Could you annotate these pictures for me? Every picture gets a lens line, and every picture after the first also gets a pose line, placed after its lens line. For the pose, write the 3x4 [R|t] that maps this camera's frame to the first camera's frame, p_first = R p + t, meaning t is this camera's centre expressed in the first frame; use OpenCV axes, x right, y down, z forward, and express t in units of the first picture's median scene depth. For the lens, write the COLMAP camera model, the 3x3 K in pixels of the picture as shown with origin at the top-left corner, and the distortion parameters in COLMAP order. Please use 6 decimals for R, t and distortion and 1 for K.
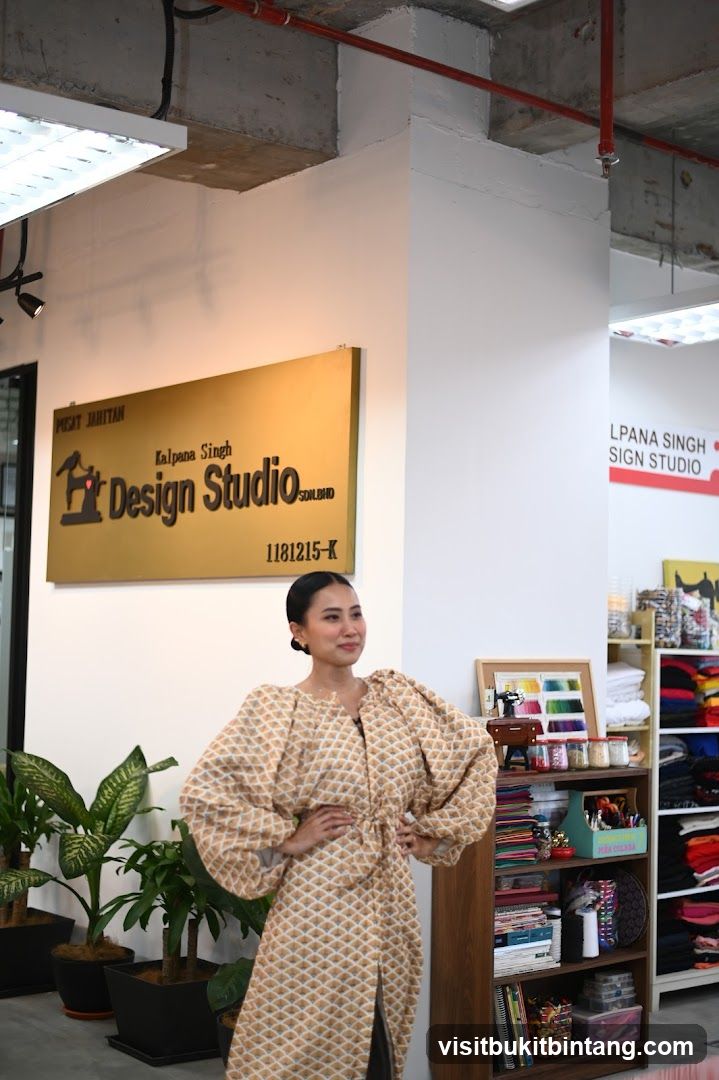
lens RADIAL K [[1583.3, 0, 359.5], [0, 1583.3, 540.0], [0, 0, 1]] dist [-0.120656, 0.064320]
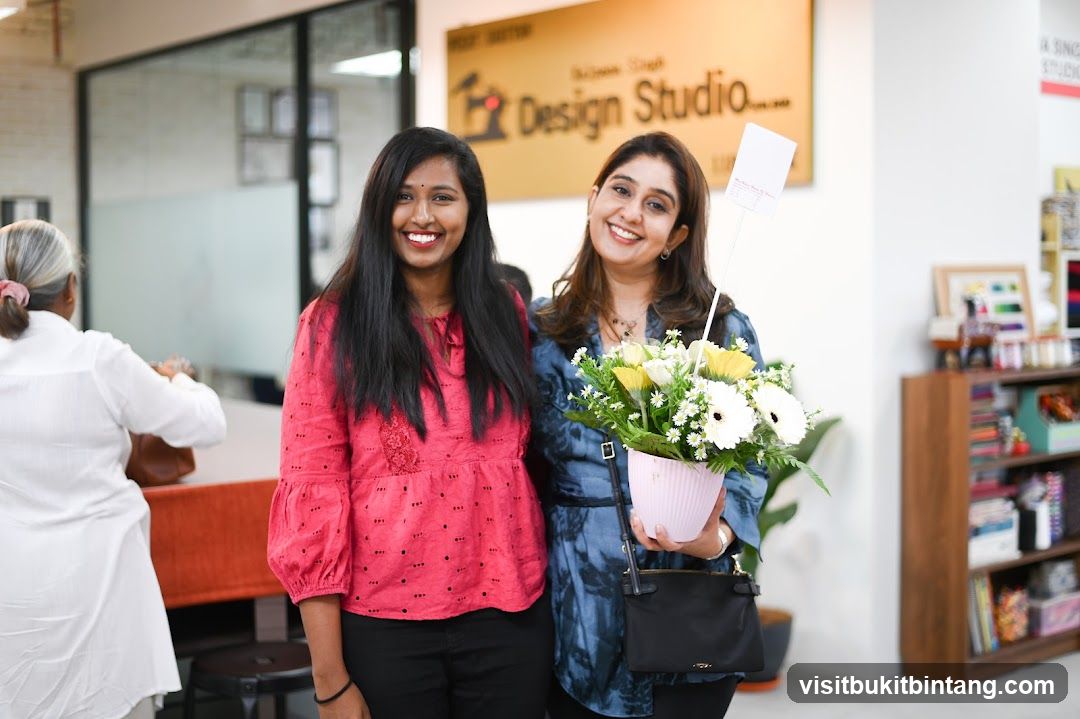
lens RADIAL K [[1583.3, 0, 540.0], [0, 1583.3, 359.5], [0, 0, 1]] dist [-0.120656, 0.064320]
pose [[0.999635, -0.027002, -0.000298, -0.165089], [0.026836, 0.992134, 0.122273, 0.005089], [-0.003006, -0.122236, 0.992496, -0.015314]]
